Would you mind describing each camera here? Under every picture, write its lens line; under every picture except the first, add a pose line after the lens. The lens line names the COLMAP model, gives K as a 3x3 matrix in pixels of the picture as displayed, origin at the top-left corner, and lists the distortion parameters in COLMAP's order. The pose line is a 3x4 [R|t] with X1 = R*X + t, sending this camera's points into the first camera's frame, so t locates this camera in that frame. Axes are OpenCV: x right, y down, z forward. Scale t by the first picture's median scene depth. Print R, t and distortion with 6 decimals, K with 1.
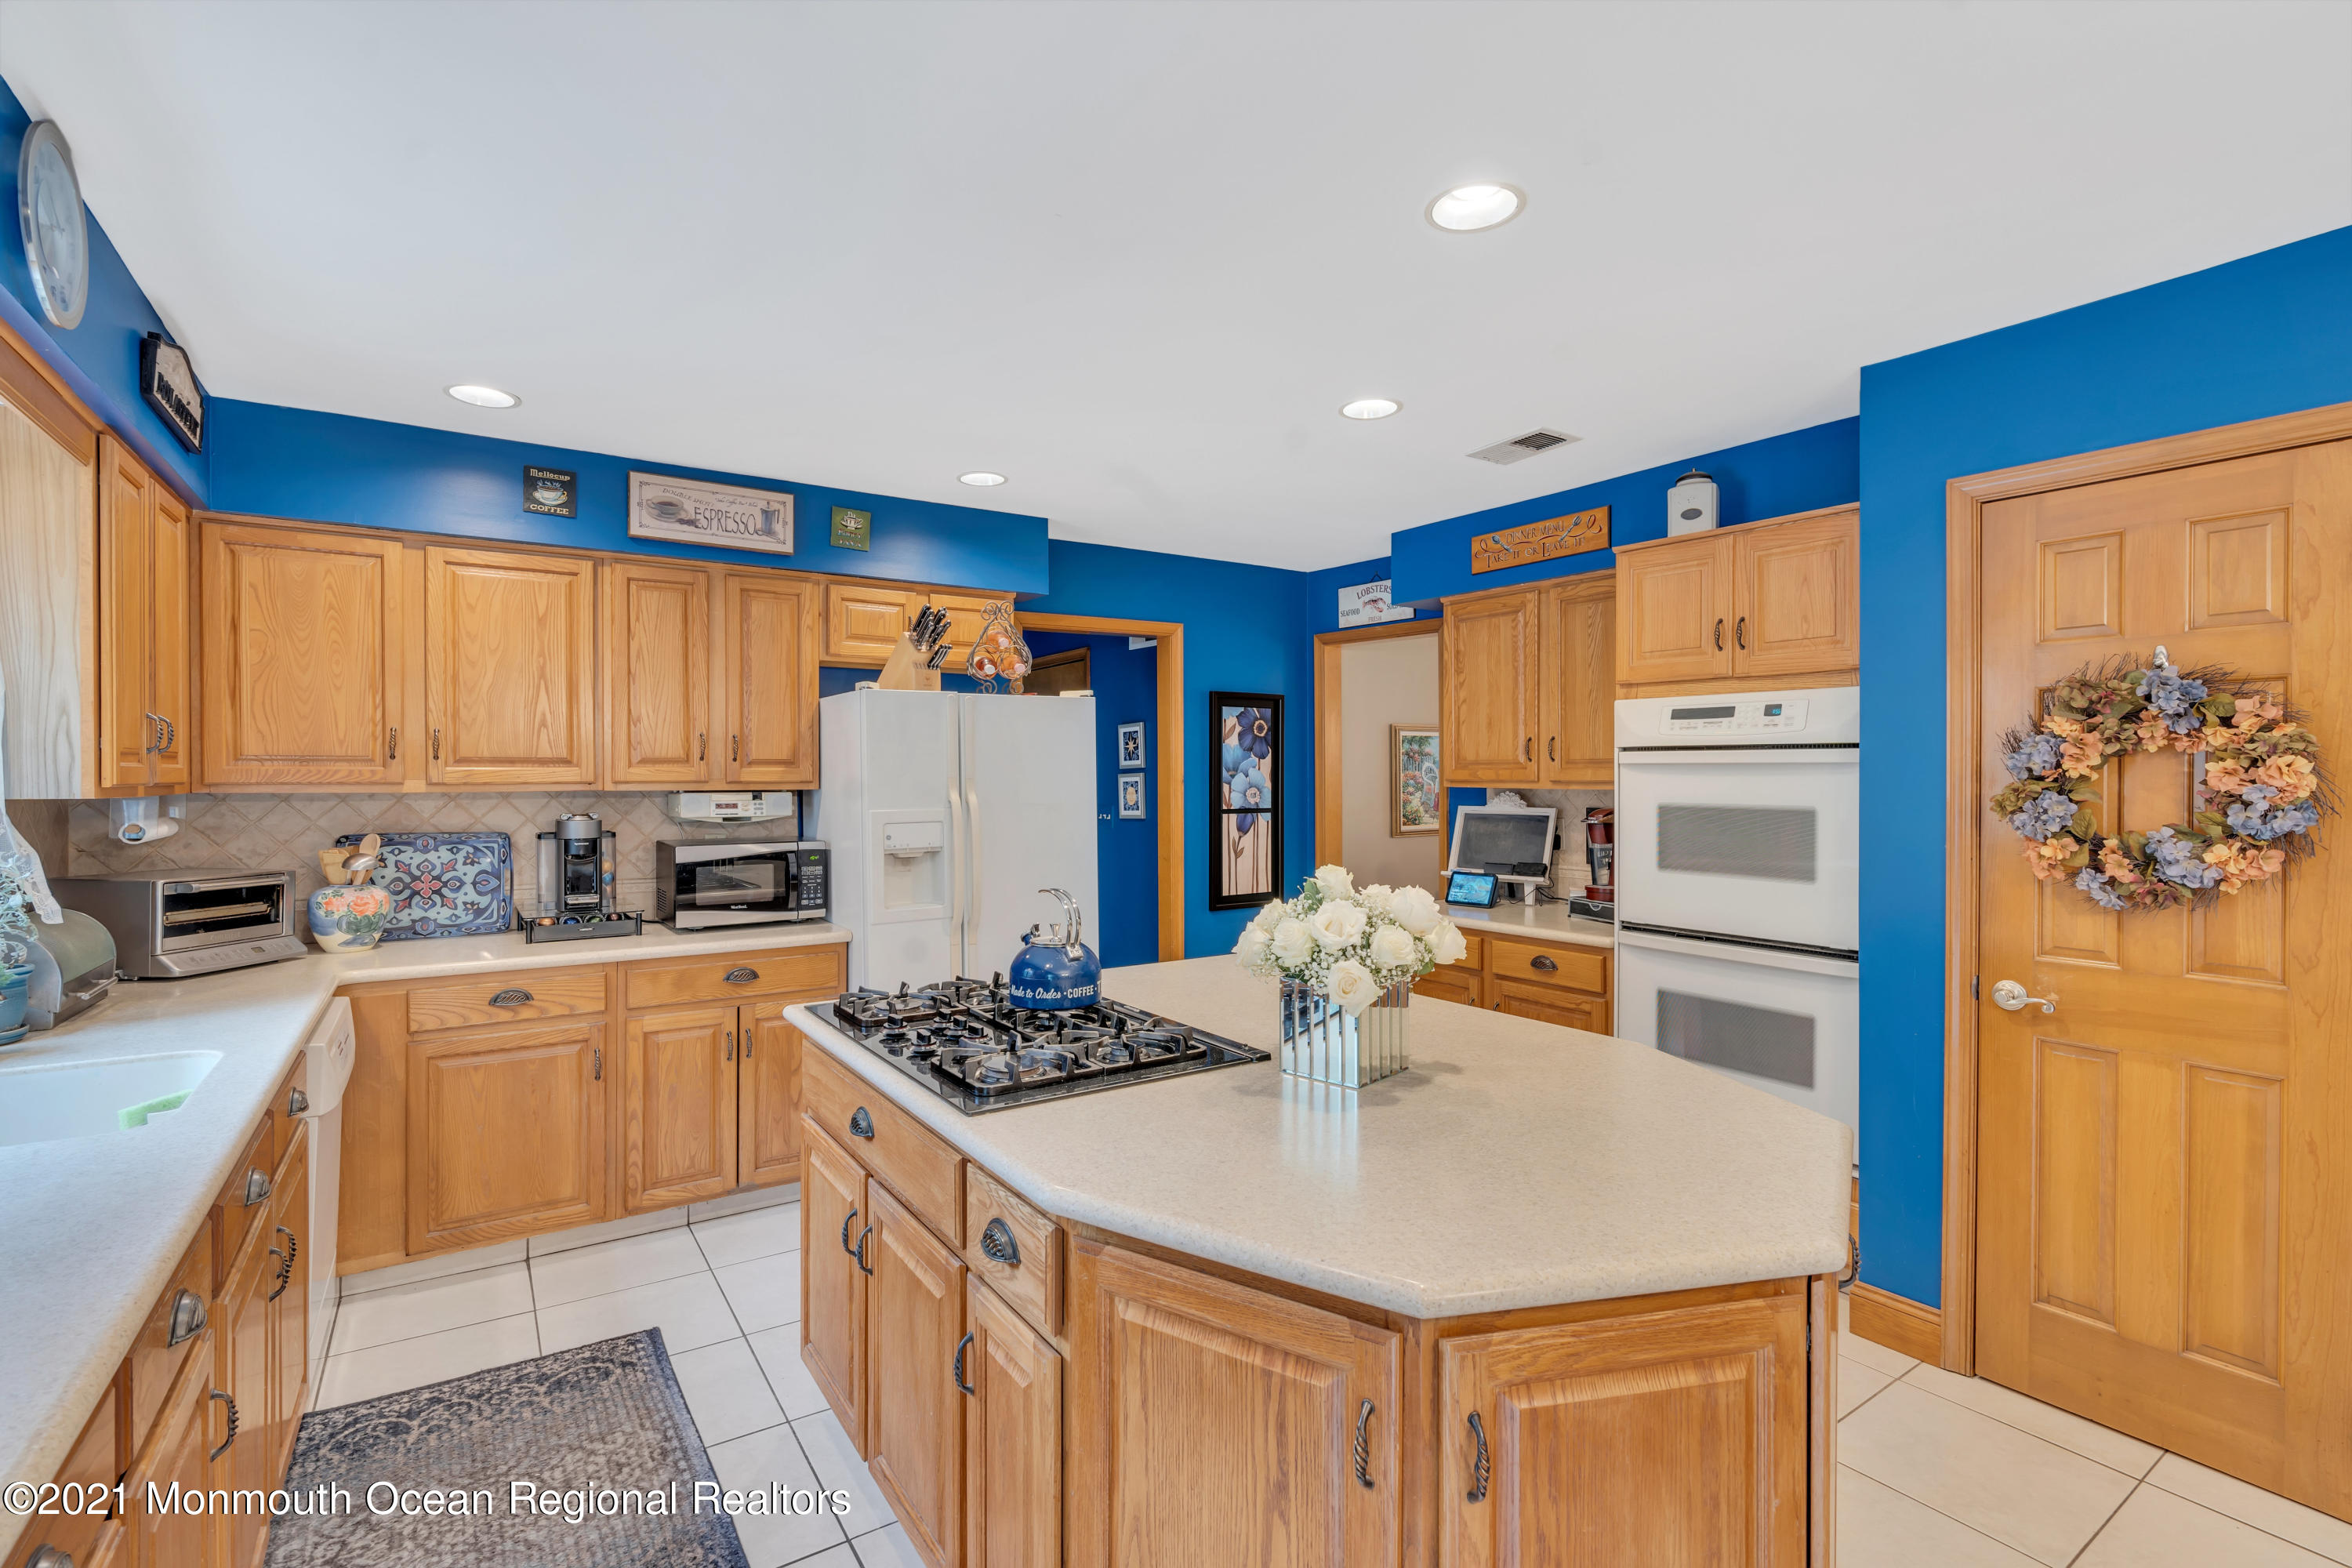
lens RADIAL K [[1078.7, 0, 1182.0], [0, 1078.7, 780.8], [0, 0, 1]] dist [-0.000569, 0.000353]
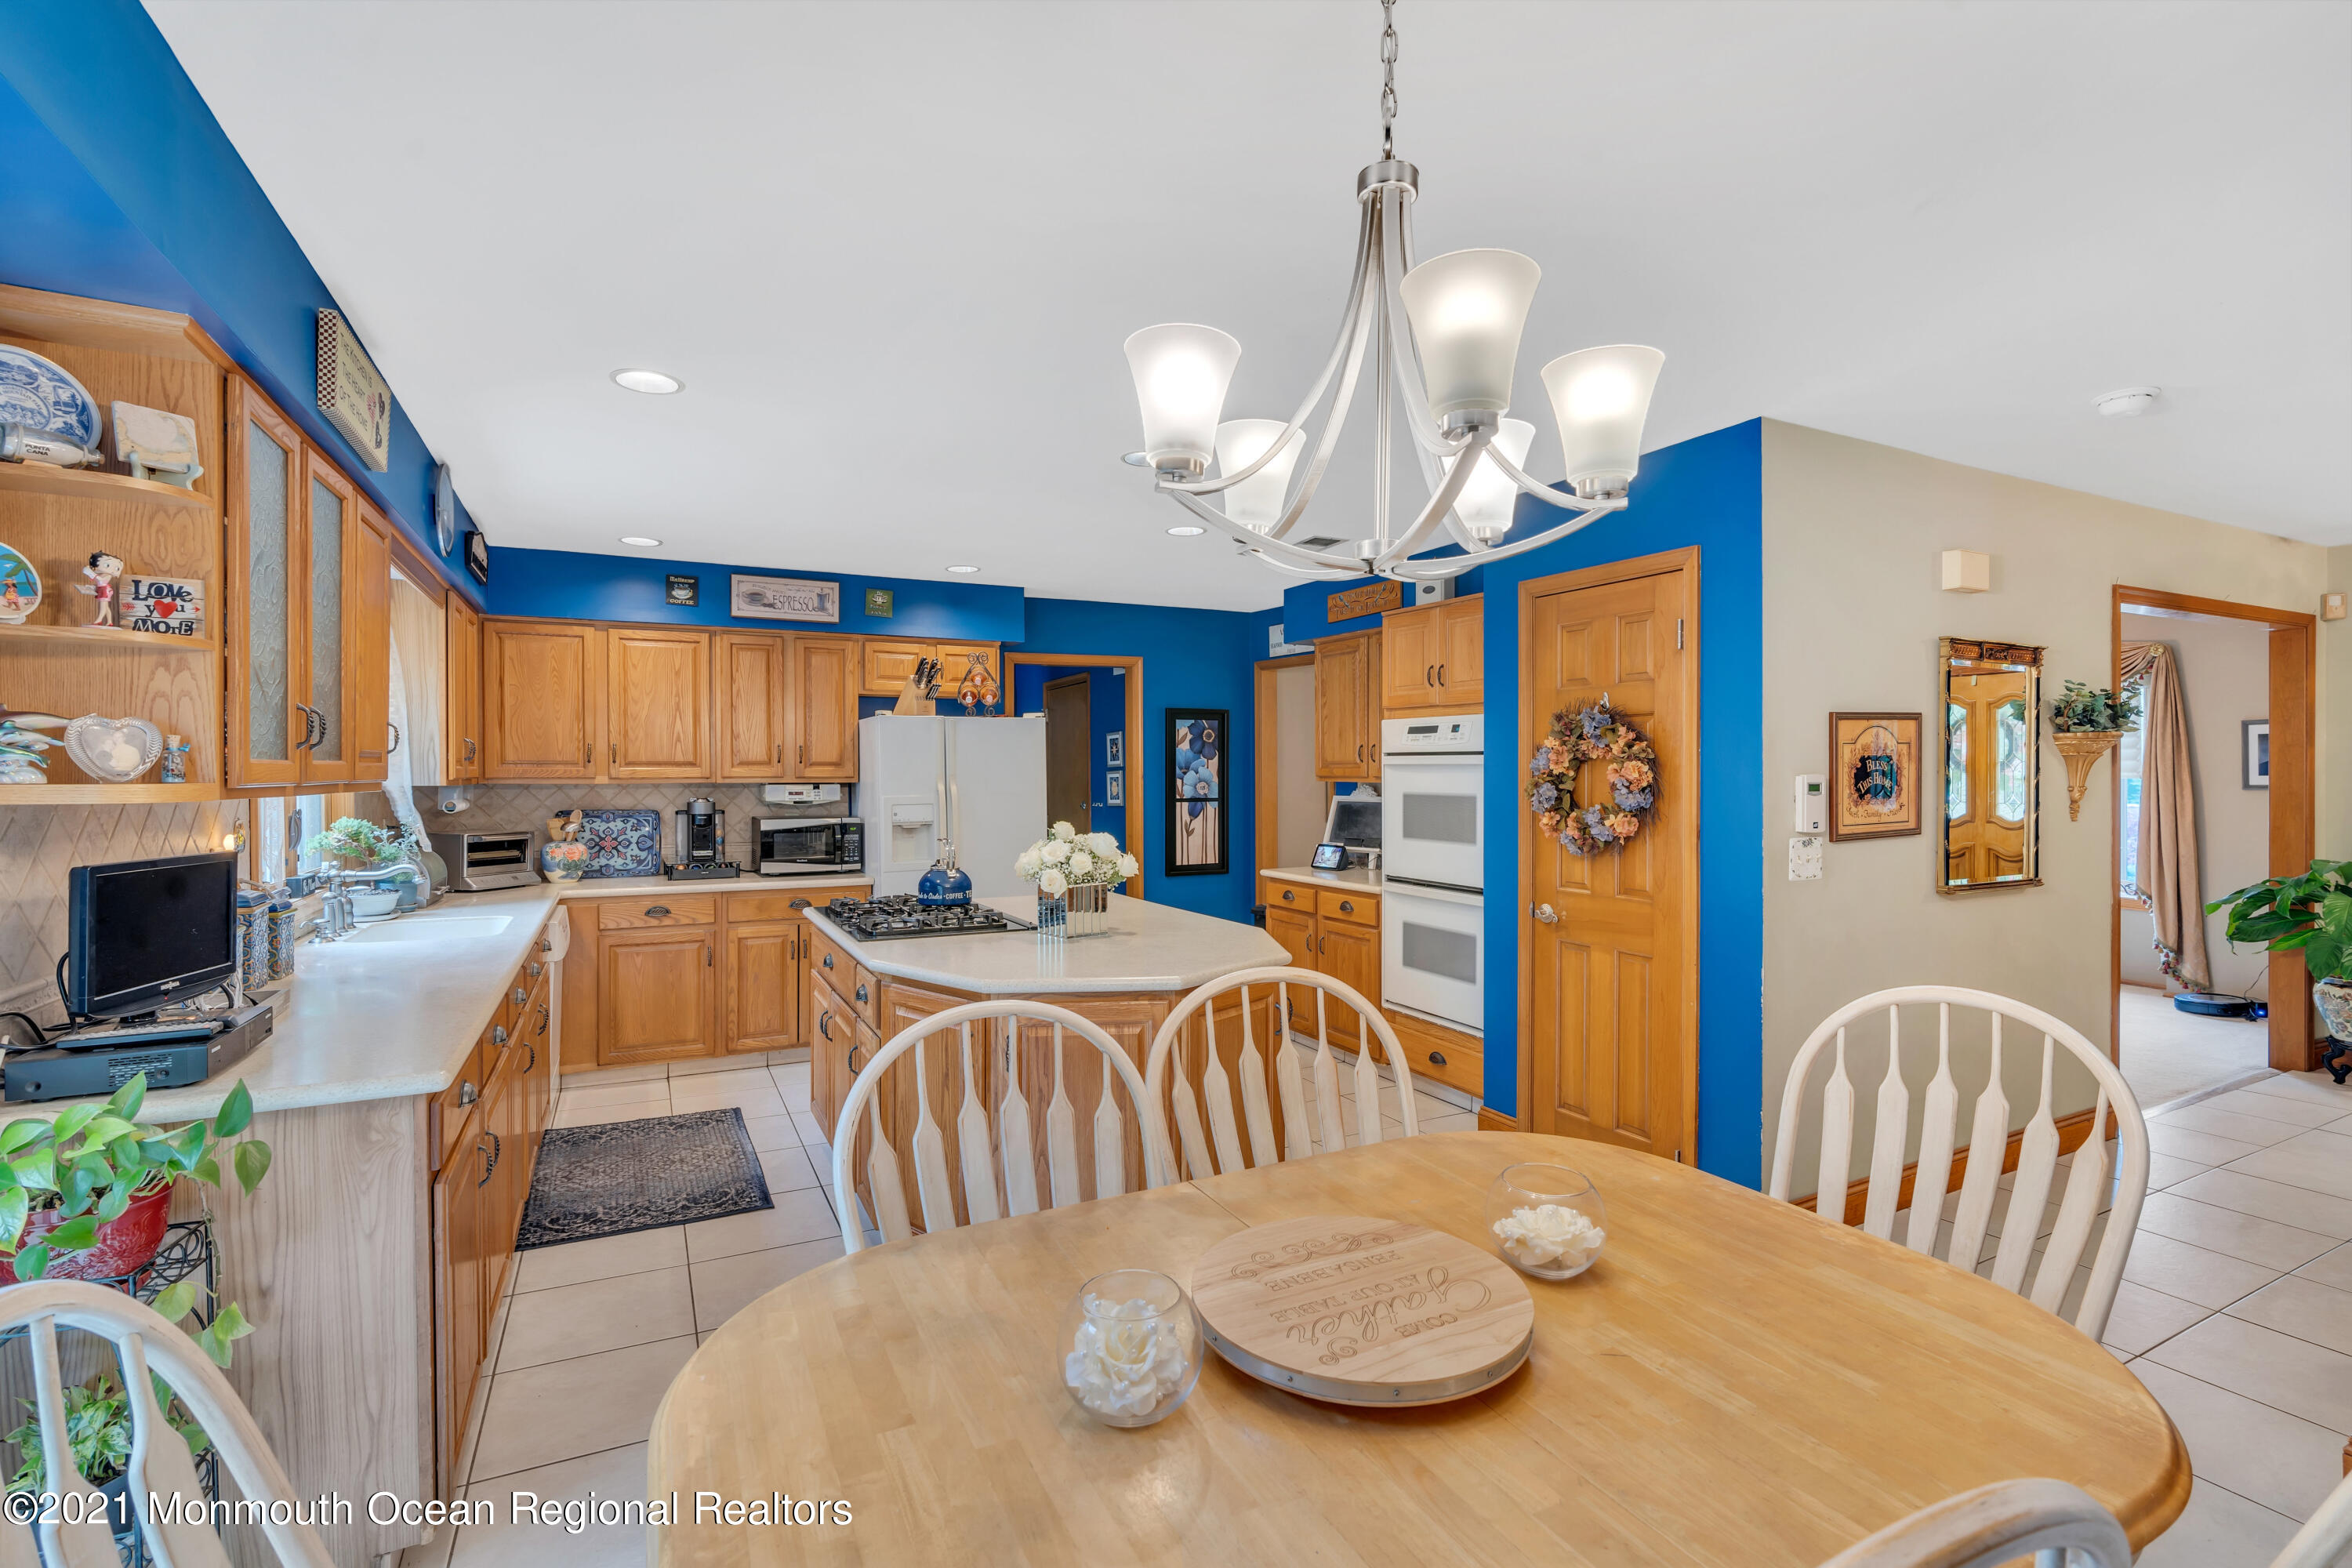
lens RADIAL K [[1078.7, 0, 1176.5], [0, 1078.7, 779.6], [0, 0, 1]] dist [-0.000569, 0.000353]
pose [[0.992336, 0.000424, -0.123572, 0.319670], [-0.000126, 0.999997, 0.002427, 0.000819], [0.123572, -0.002393, 0.992333, -0.464534]]
